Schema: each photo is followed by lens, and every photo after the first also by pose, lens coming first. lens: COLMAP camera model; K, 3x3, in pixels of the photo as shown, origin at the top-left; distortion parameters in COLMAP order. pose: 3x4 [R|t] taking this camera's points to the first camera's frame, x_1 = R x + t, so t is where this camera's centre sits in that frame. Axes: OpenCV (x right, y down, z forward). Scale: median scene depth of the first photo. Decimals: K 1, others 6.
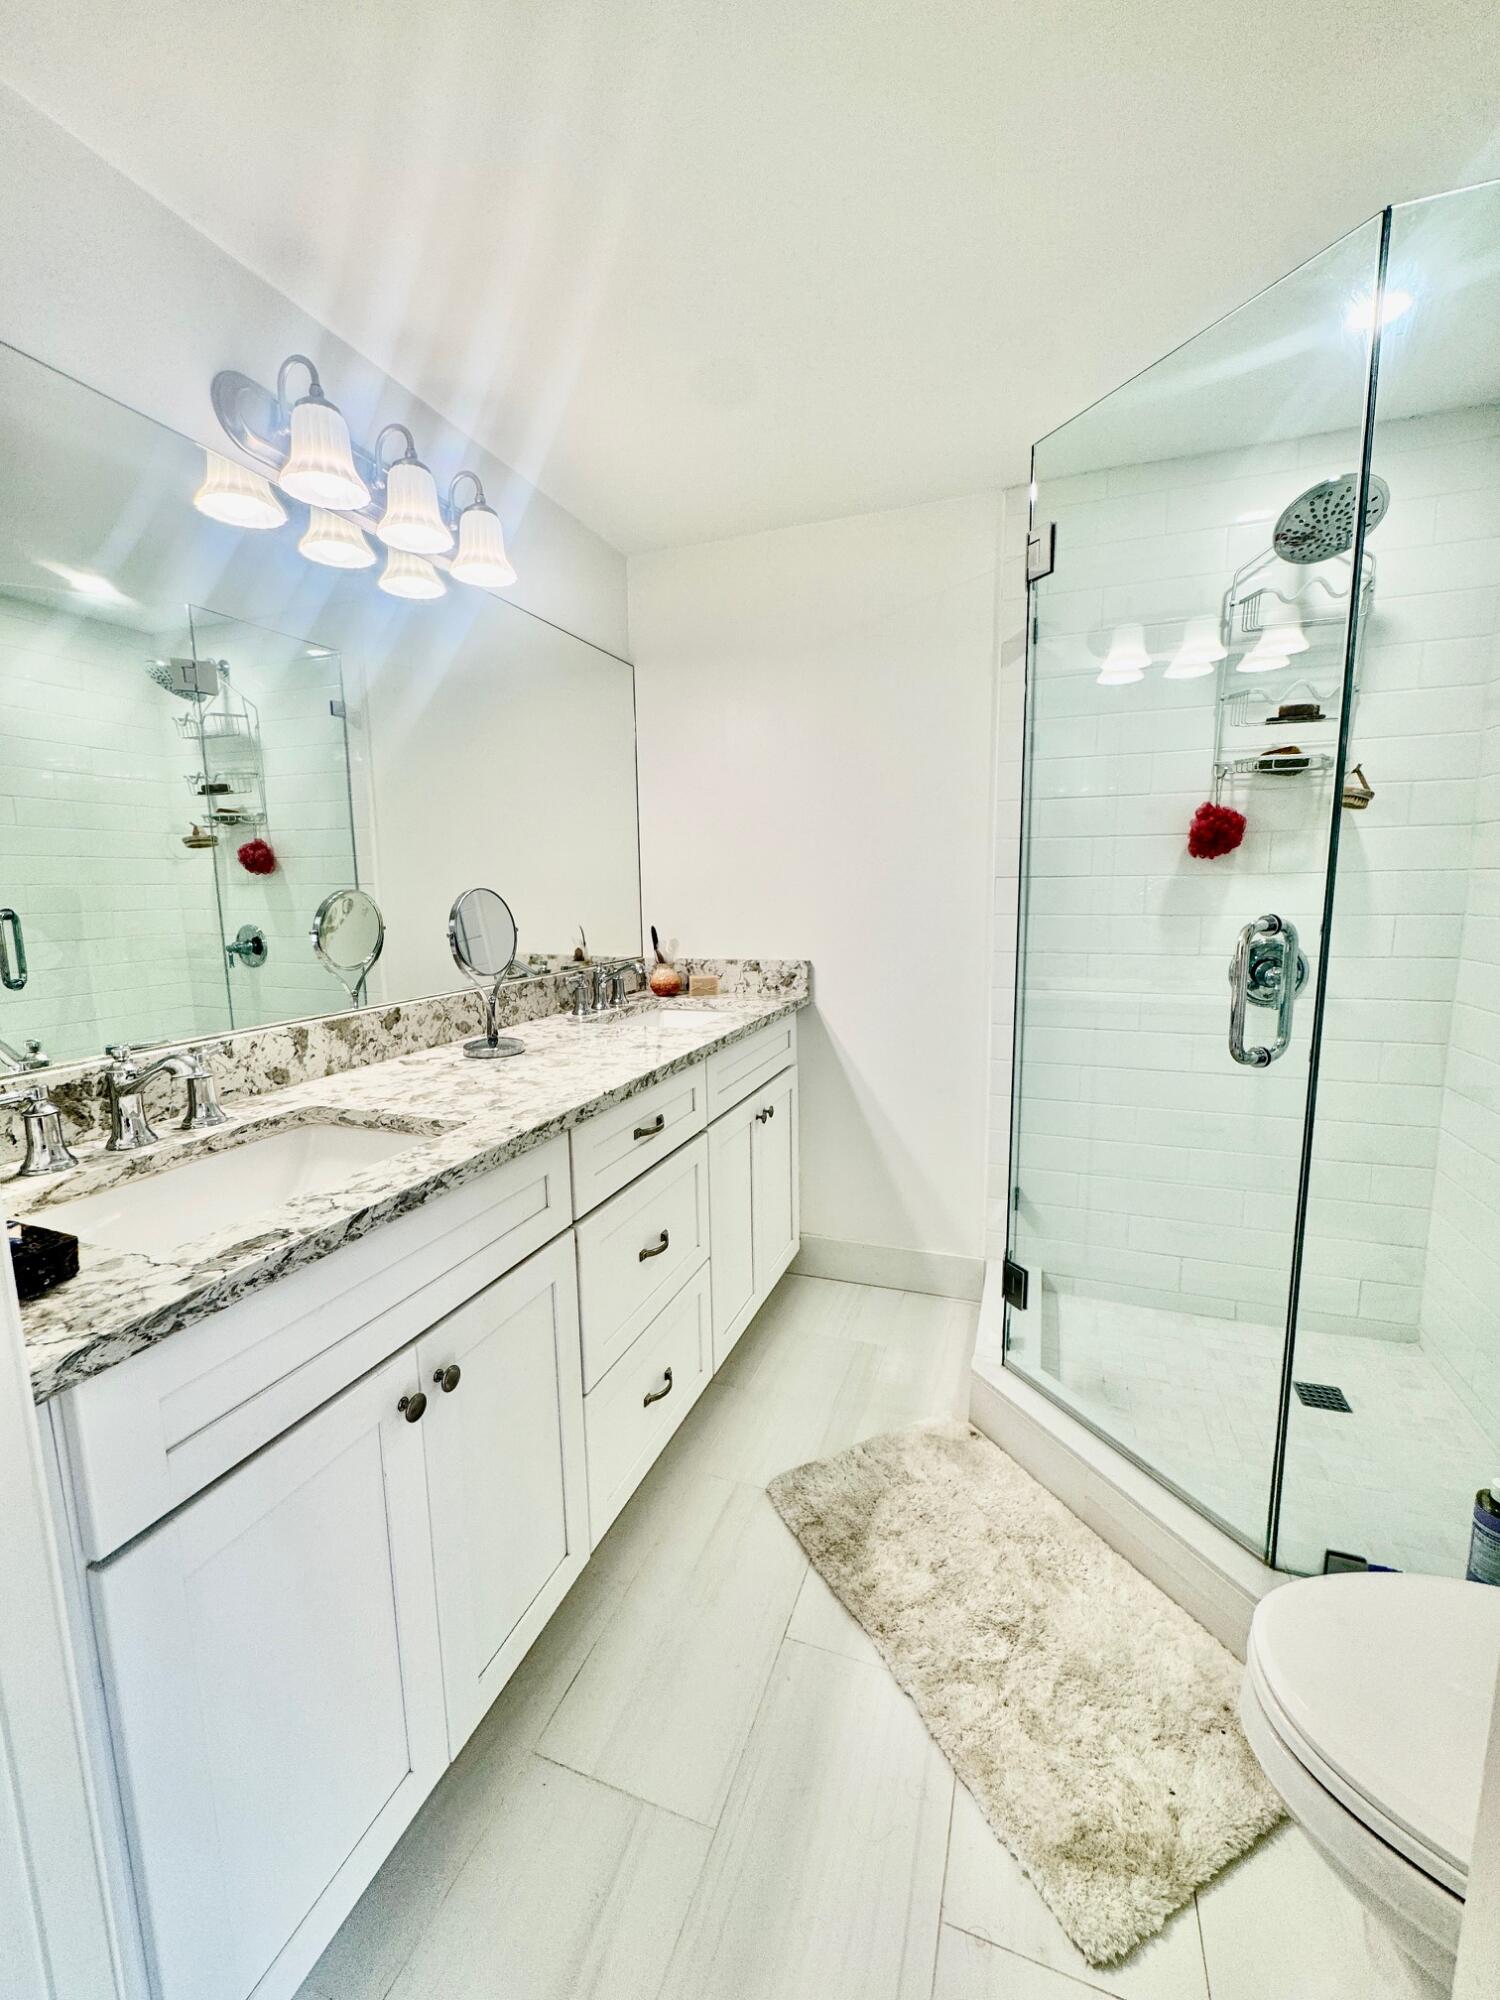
lens RADIAL K [[797.8, 0, 748.8], [0, 797.8, 999.8], [0, 0, 1]] dist [-0.014725, -0.000111]
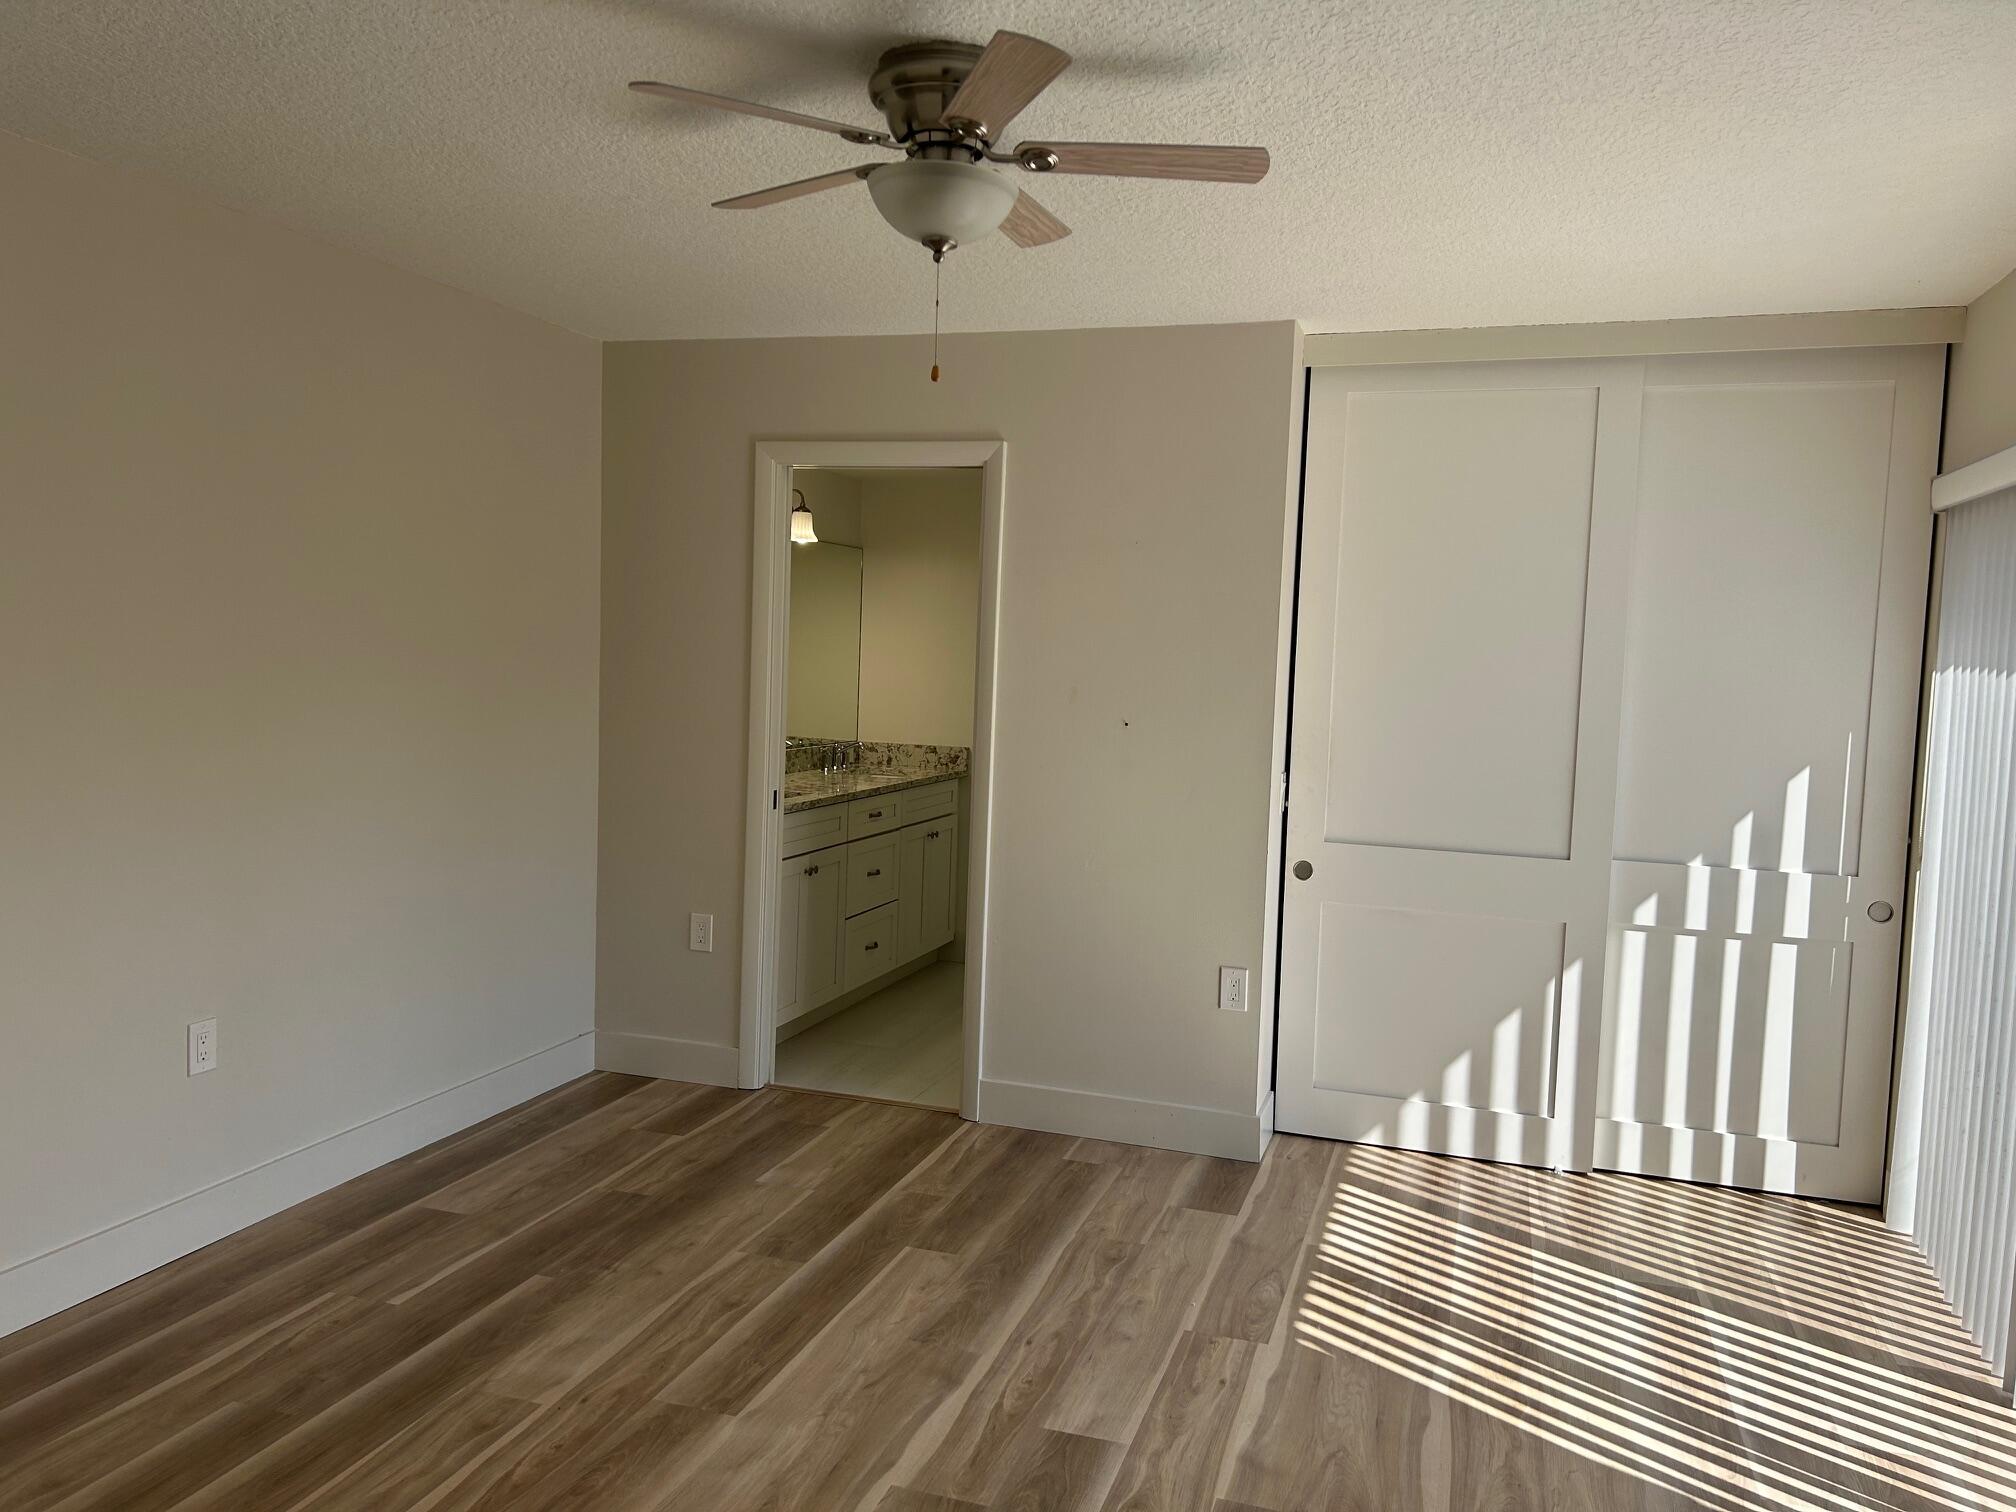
lens RADIAL K [[1510.8, 0, 1004.1], [0, 1510.8, 757.7], [0, 0, 1]] dist [0.024899, -0.032543]
pose [[0.998244, 0.050011, 0.031743, 0.054702], [-0.047704, 0.996427, -0.069691, 0.177924], [-0.035115, 0.068054, 0.997063, -2.000837]]
